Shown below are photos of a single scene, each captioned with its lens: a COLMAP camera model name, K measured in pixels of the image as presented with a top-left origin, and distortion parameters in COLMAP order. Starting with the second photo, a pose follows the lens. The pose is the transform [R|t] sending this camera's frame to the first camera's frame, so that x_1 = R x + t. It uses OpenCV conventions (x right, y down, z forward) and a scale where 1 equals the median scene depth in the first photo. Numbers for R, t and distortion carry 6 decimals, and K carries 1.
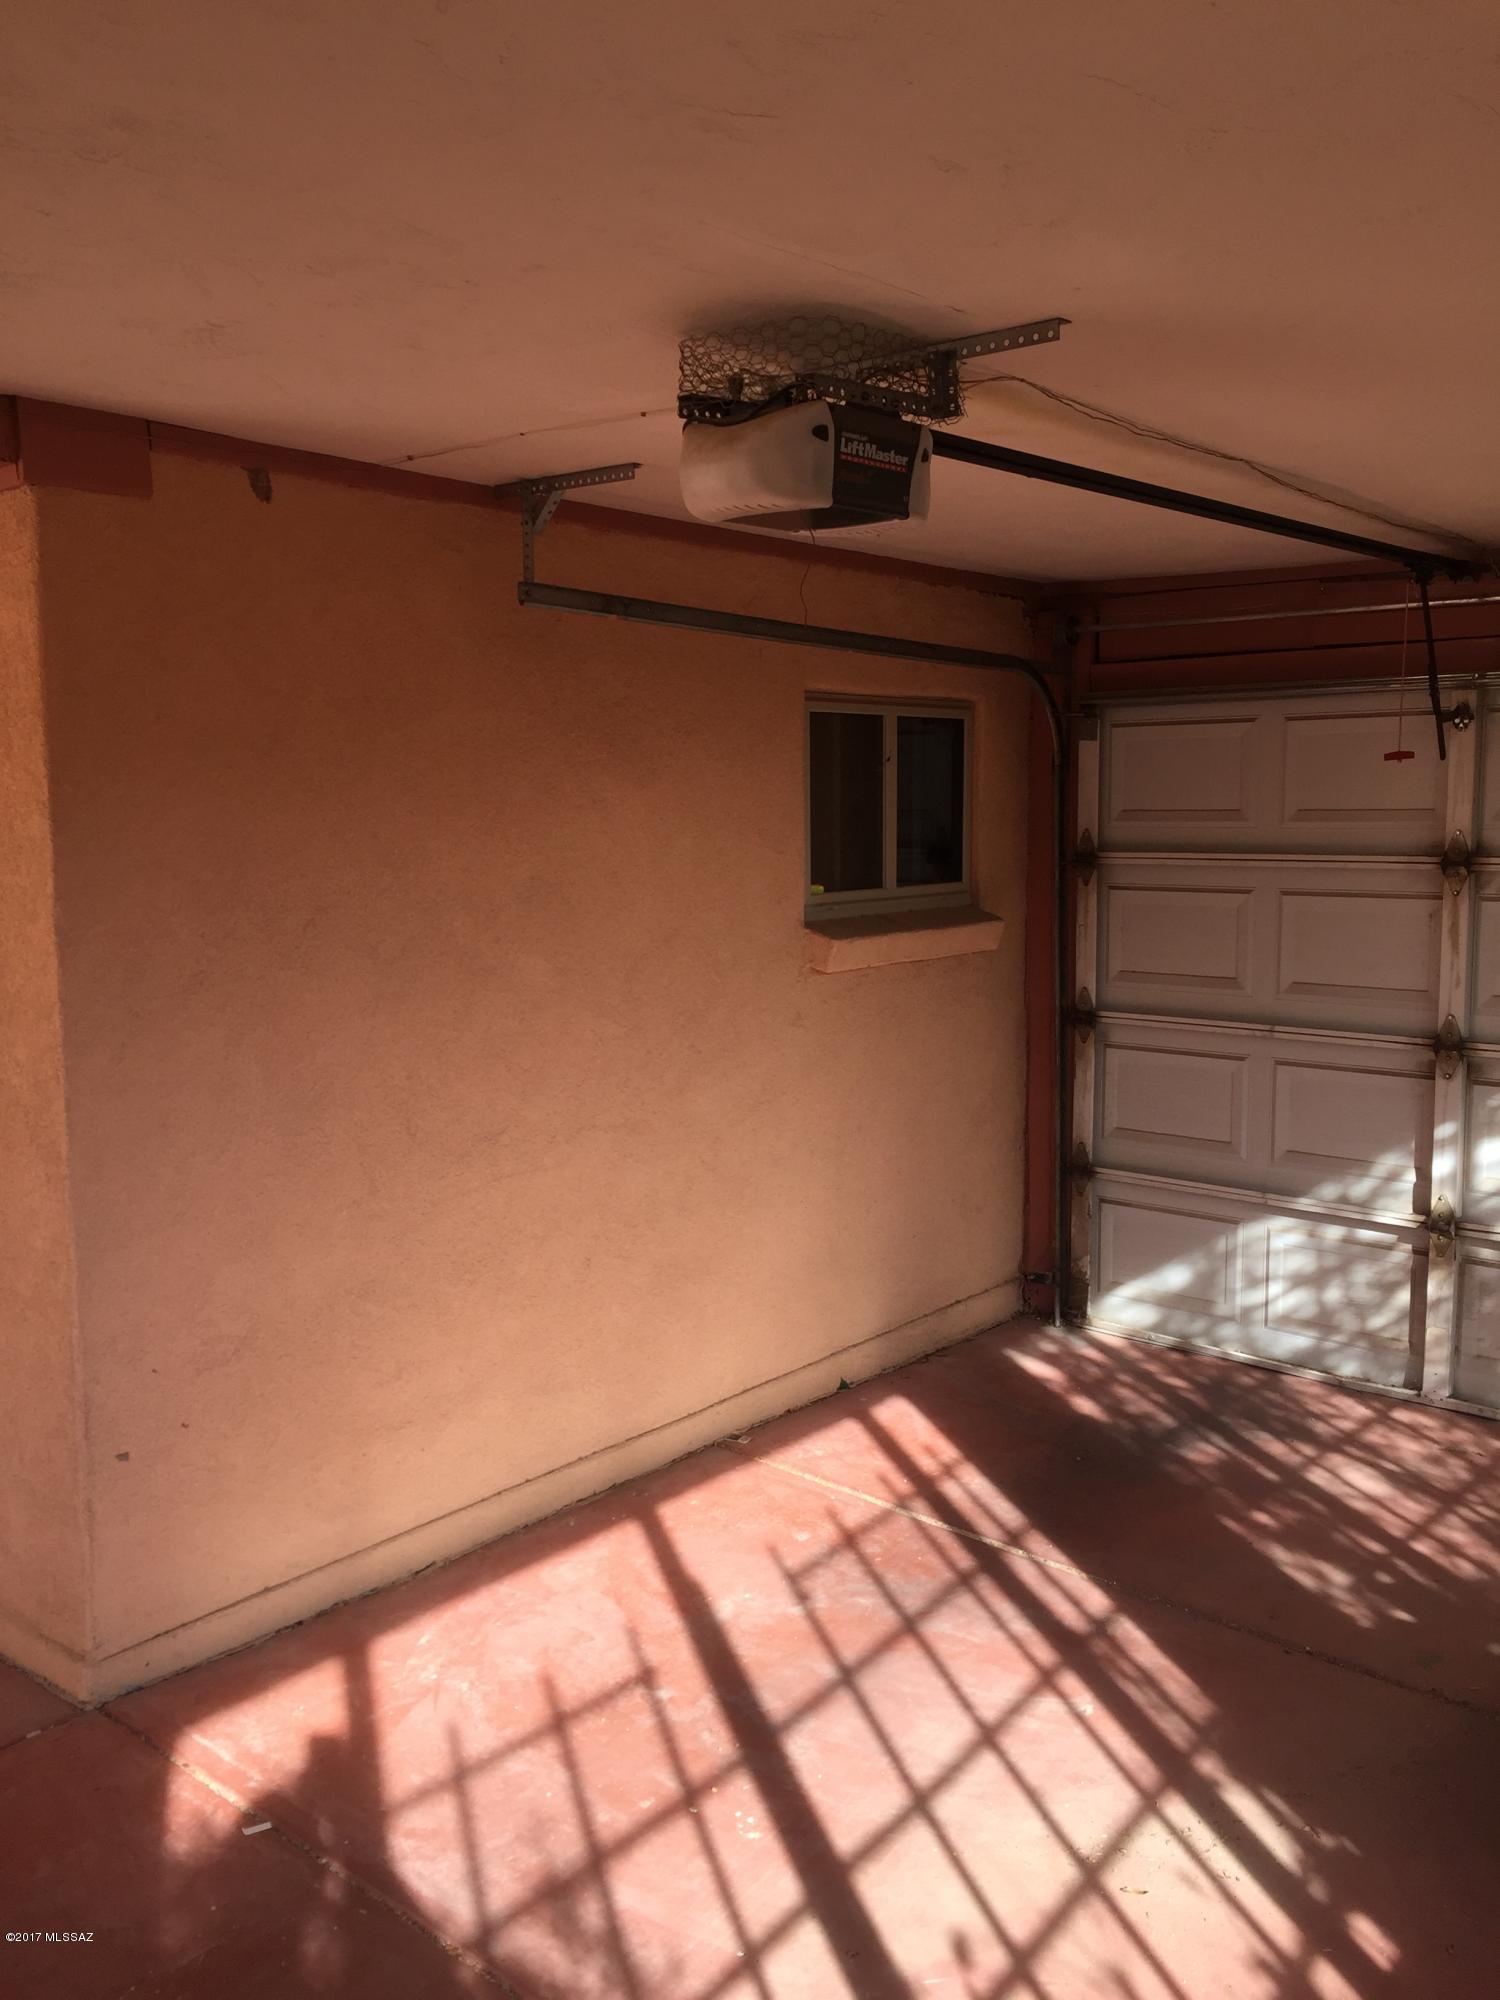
lens RADIAL K [[1690.4, 0, 752.3], [0, 1690.4, 995.5], [0, 0, 1]] dist [0.070755, -0.084941]
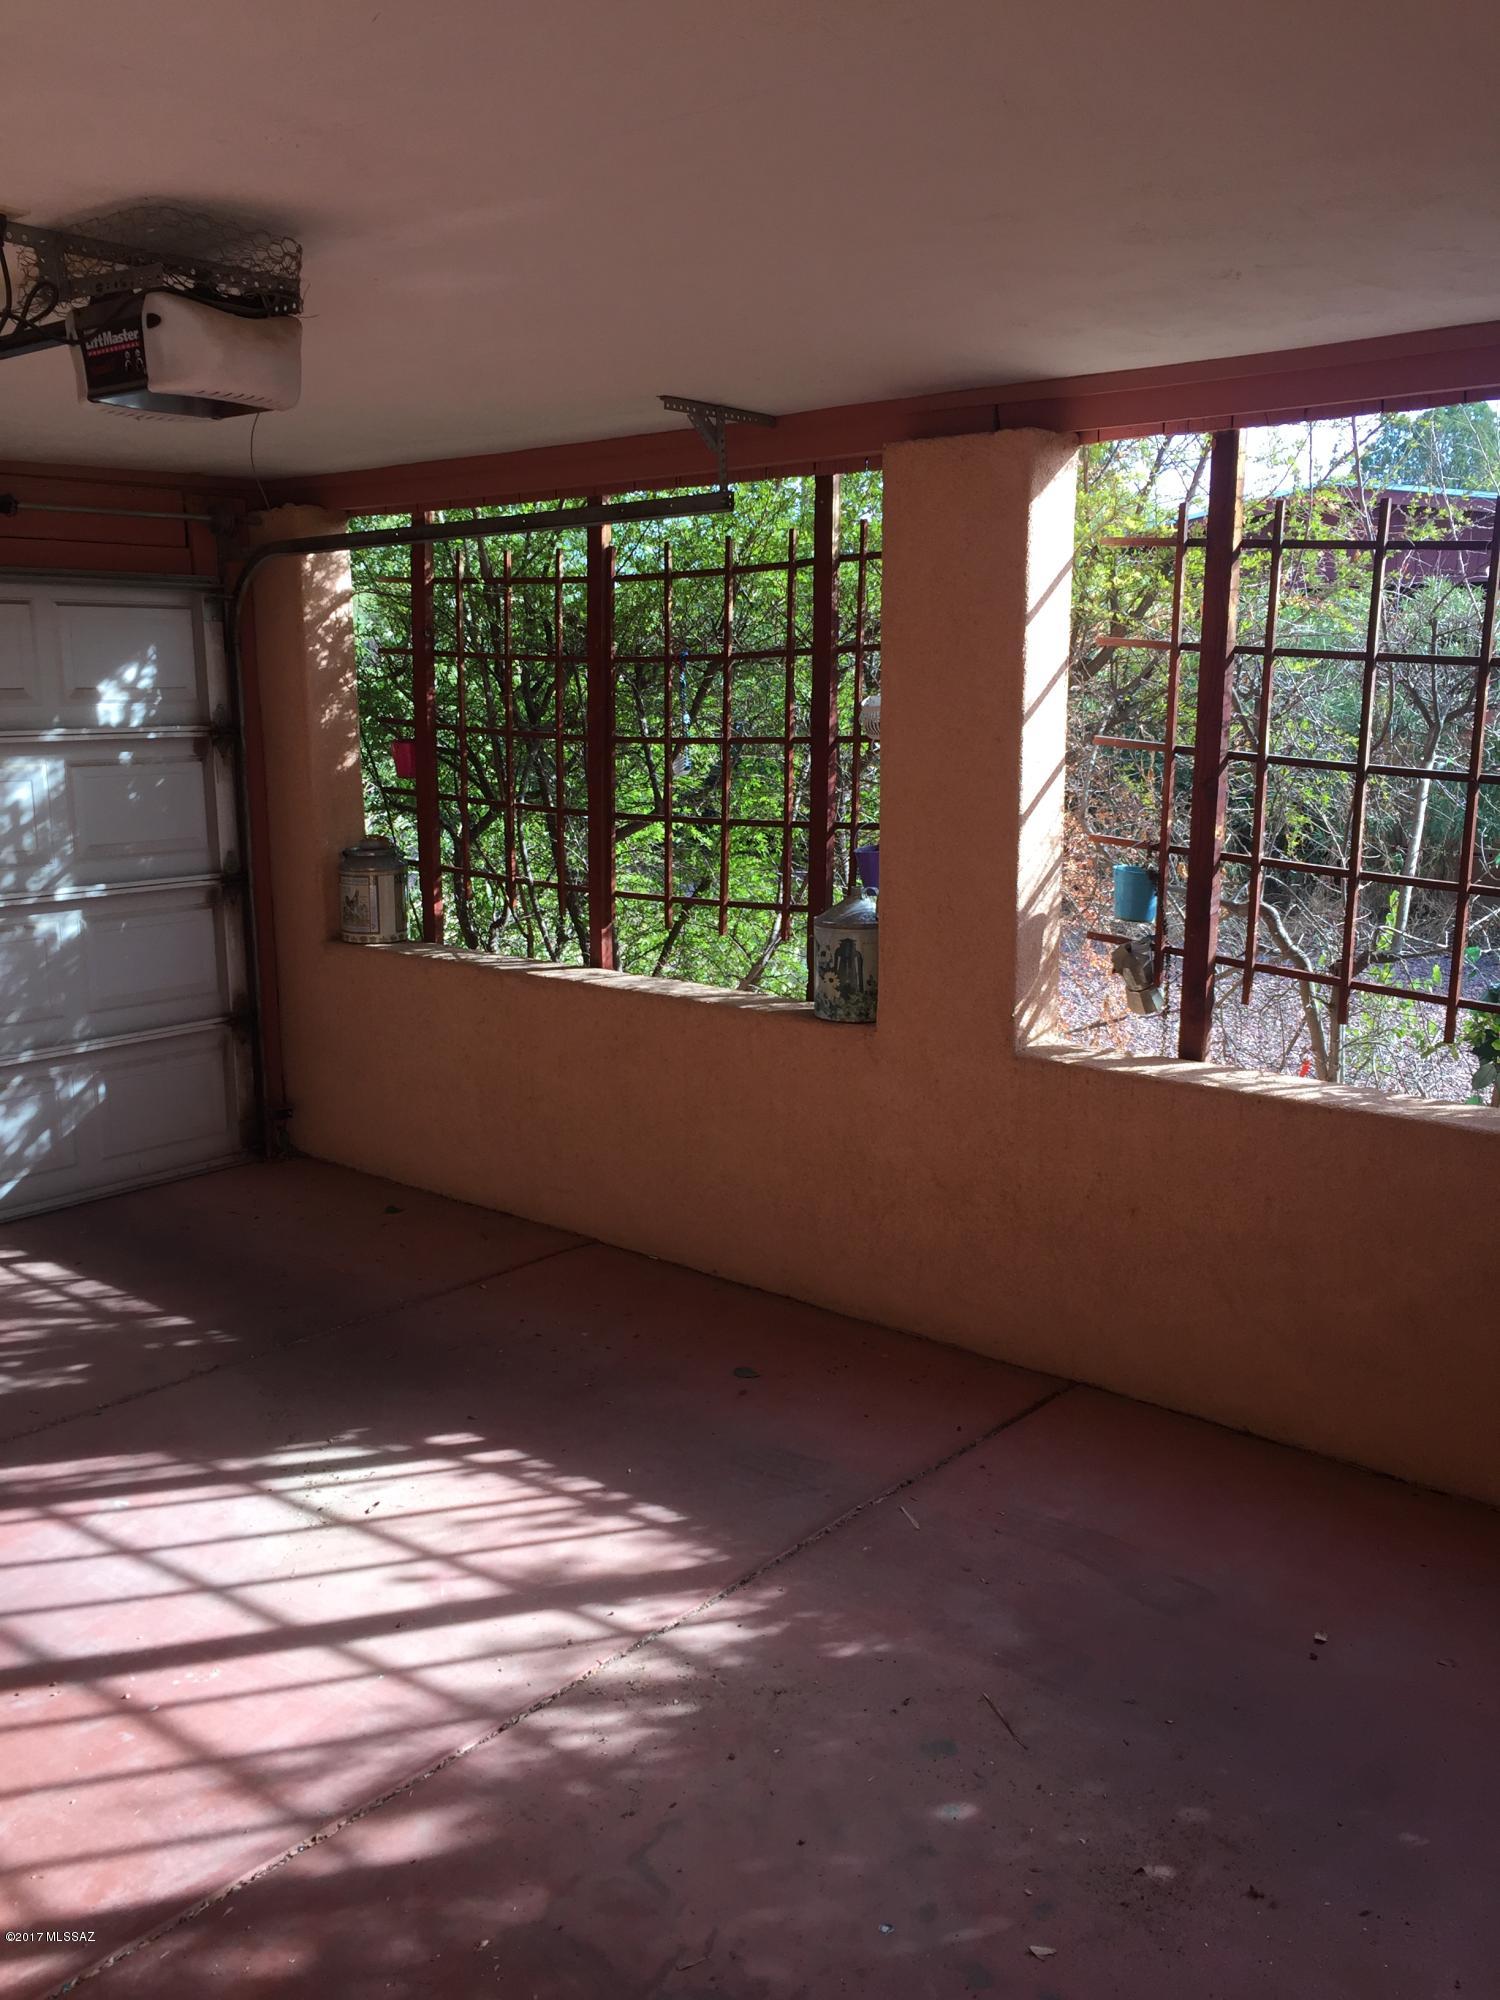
lens RADIAL K [[1690.4, 0, 750.8], [0, 1690.4, 1003.9], [0, 0, 1]] dist [0.070755, -0.084941]
pose [[0.010064, -0.187022, 0.982304, -0.929389], [0.124491, 0.974945, 0.184346, -0.059163], [-0.992170, 0.120432, 0.033095, 0.580432]]
